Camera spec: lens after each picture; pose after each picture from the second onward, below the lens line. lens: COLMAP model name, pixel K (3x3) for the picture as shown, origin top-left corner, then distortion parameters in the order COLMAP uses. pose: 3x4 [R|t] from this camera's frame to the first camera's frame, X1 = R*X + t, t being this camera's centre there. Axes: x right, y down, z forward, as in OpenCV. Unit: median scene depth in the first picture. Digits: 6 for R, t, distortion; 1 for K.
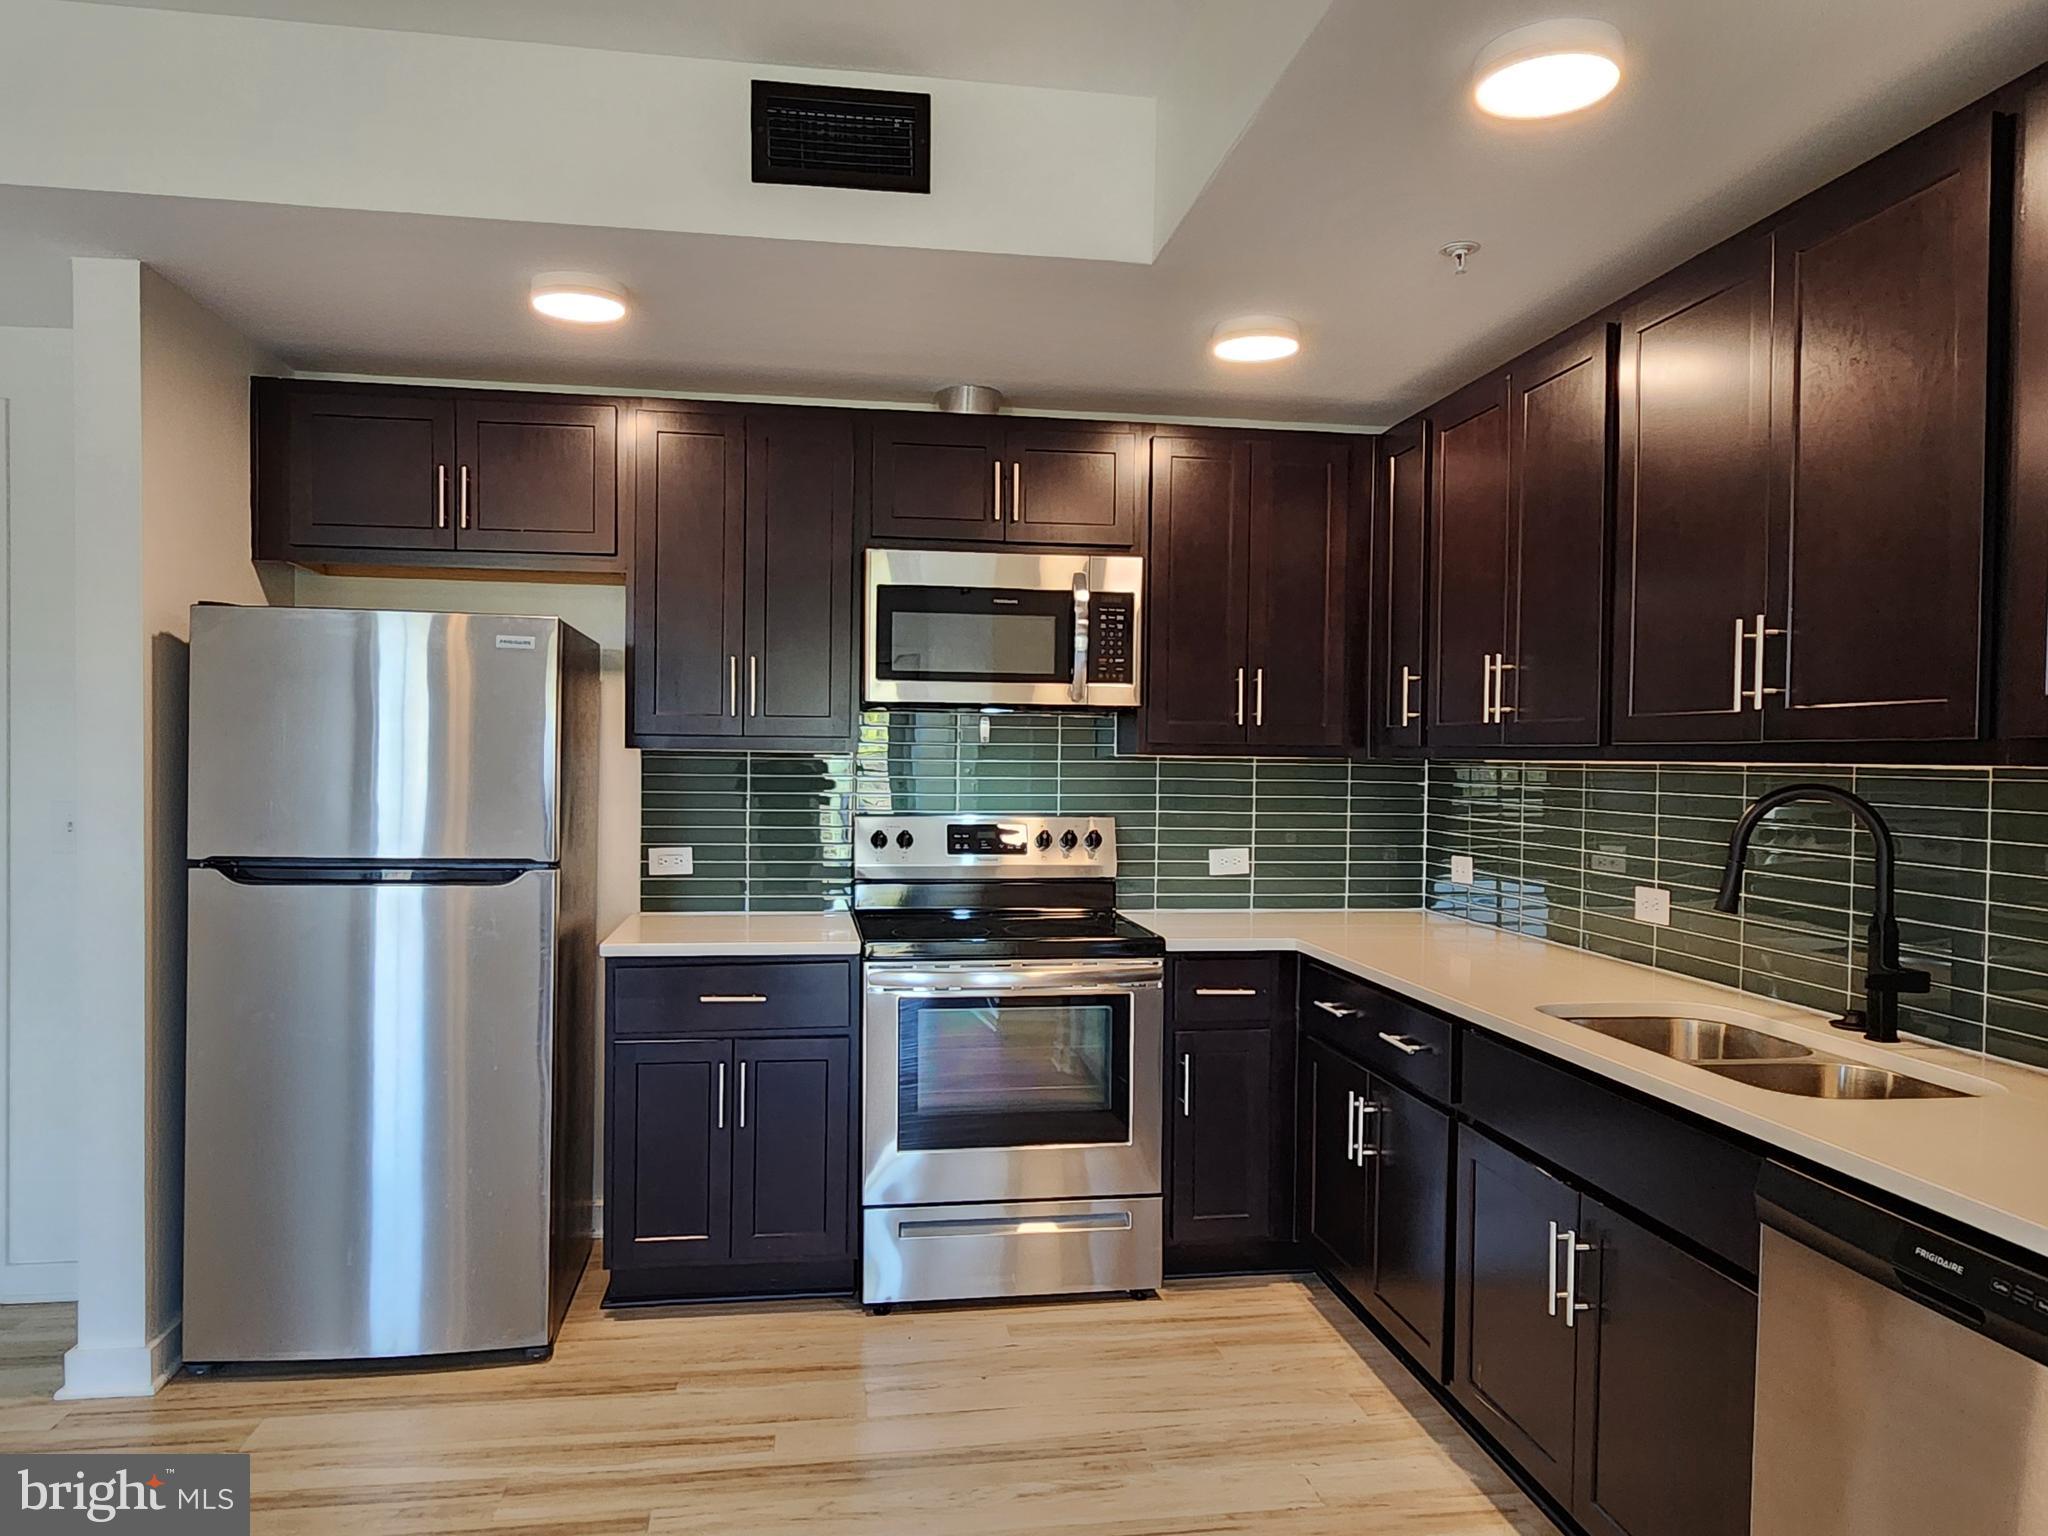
lens RADIAL K [[1395.6, 0, 1013.5], [0, 1395.6, 787.0], [0, 0, 1]] dist [-0.000303, 0.004792]
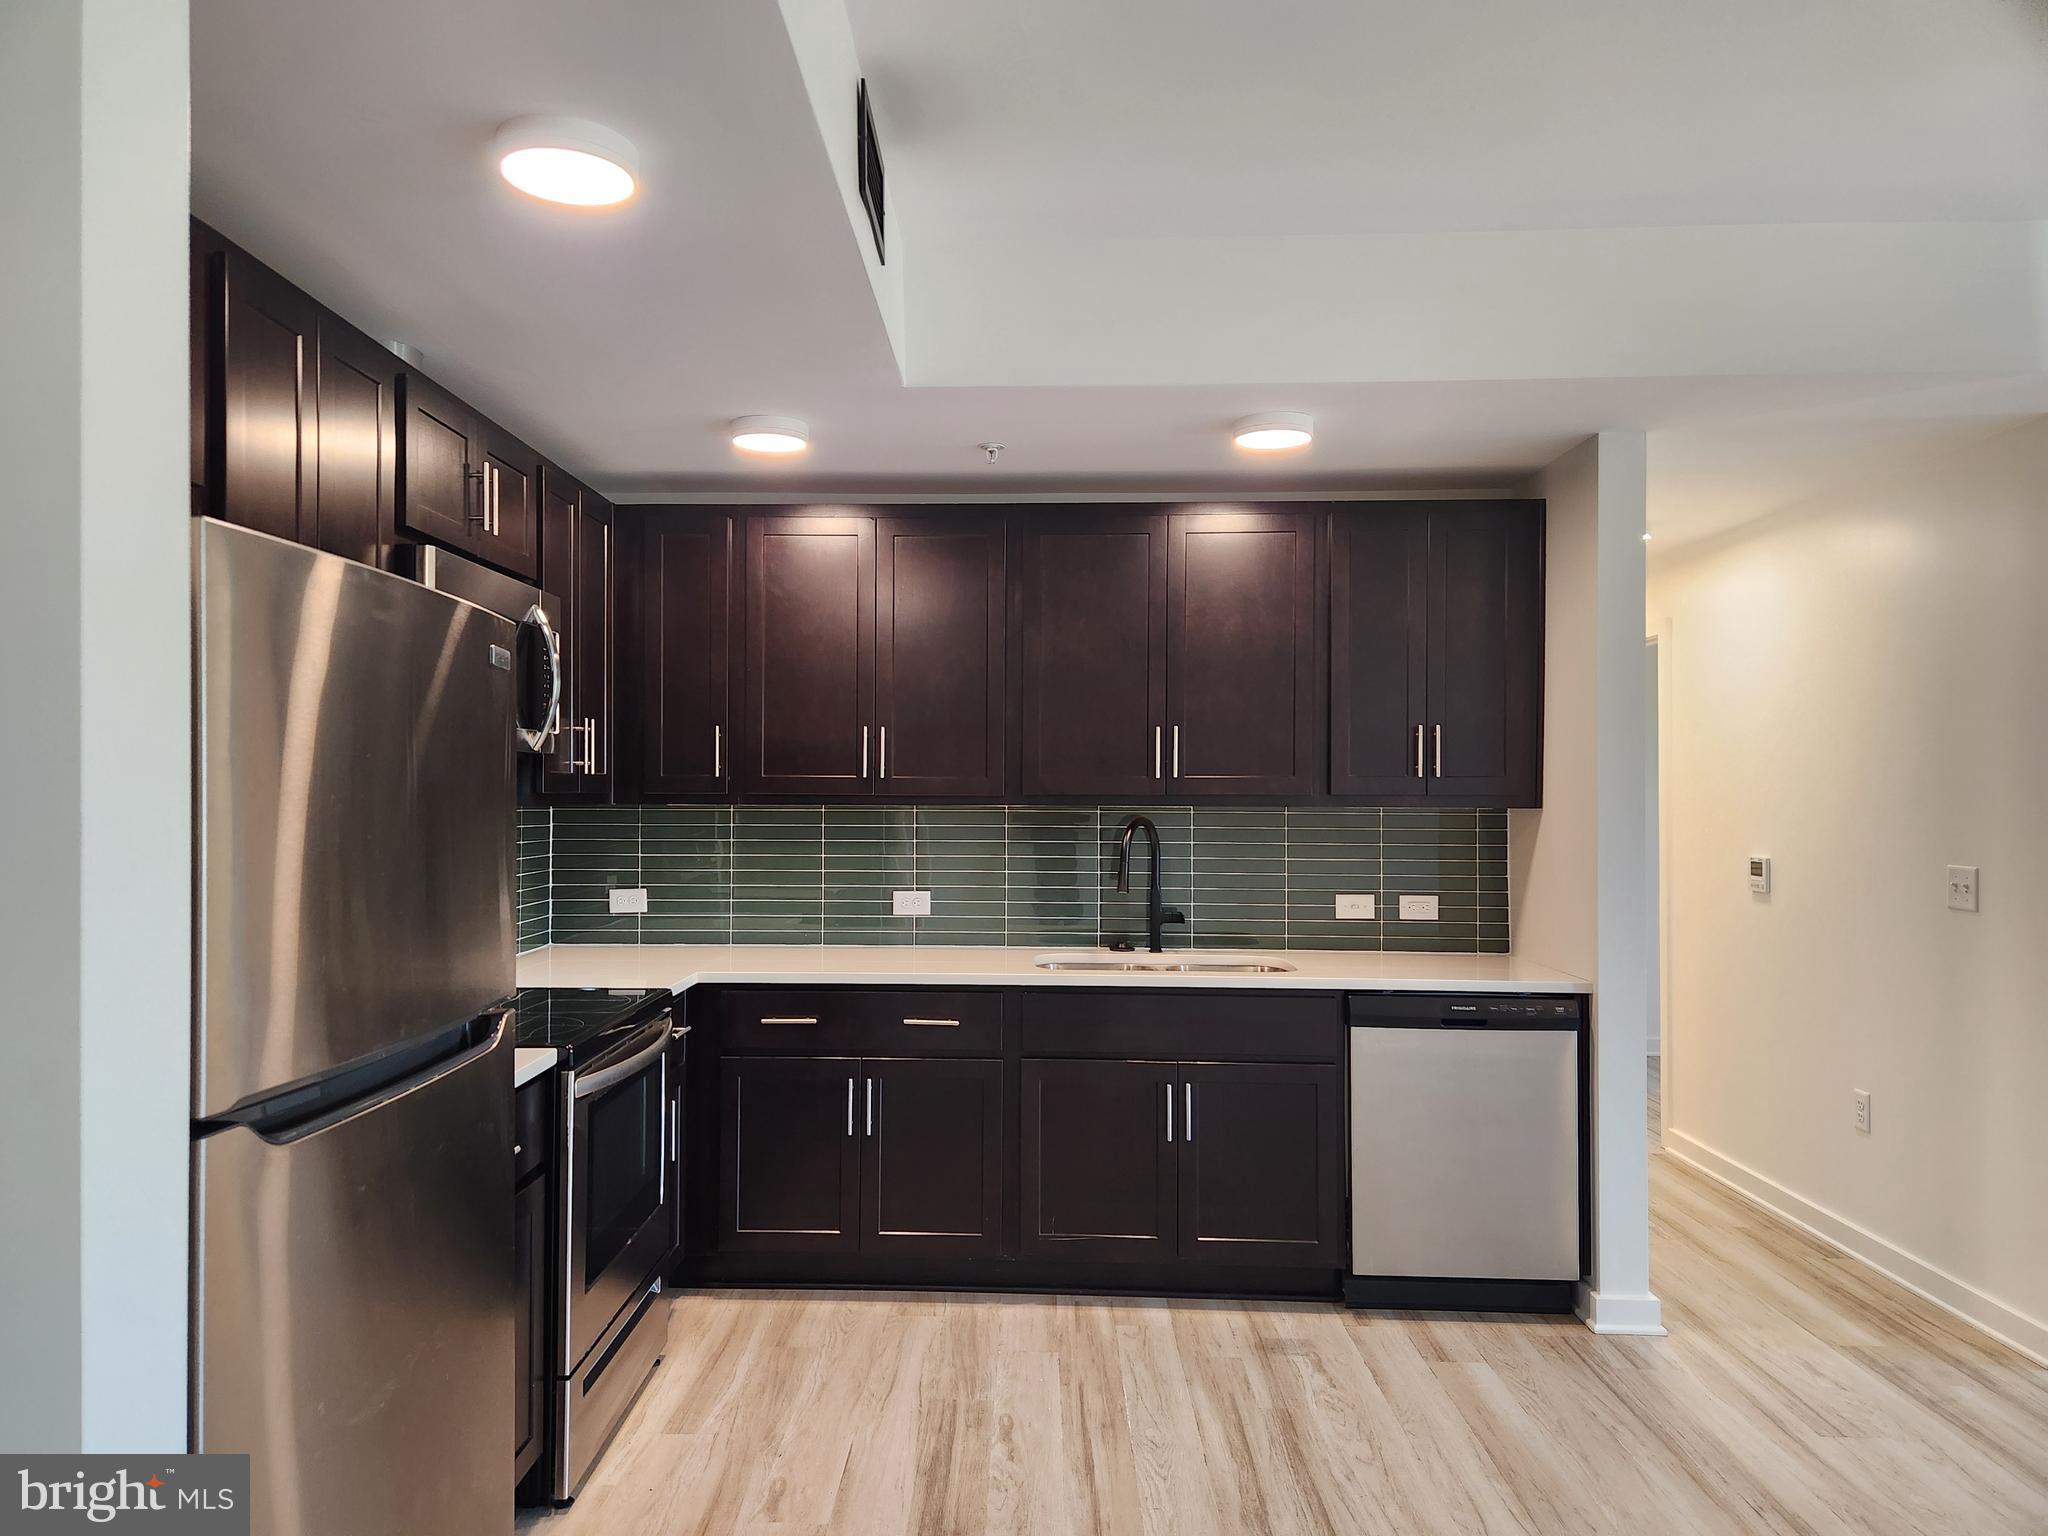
lens RADIAL K [[1388.4, 0, 967.2], [0, 1388.4, 771.7], [0, 0, 1]] dist [0.077740, -0.066363]
pose [[0.189984, -0.004780, 0.981776, -0.833378], [0.021835, 0.999761, 0.000642, -0.045104], [-0.981544, 0.021315, 0.190043, 0.585776]]
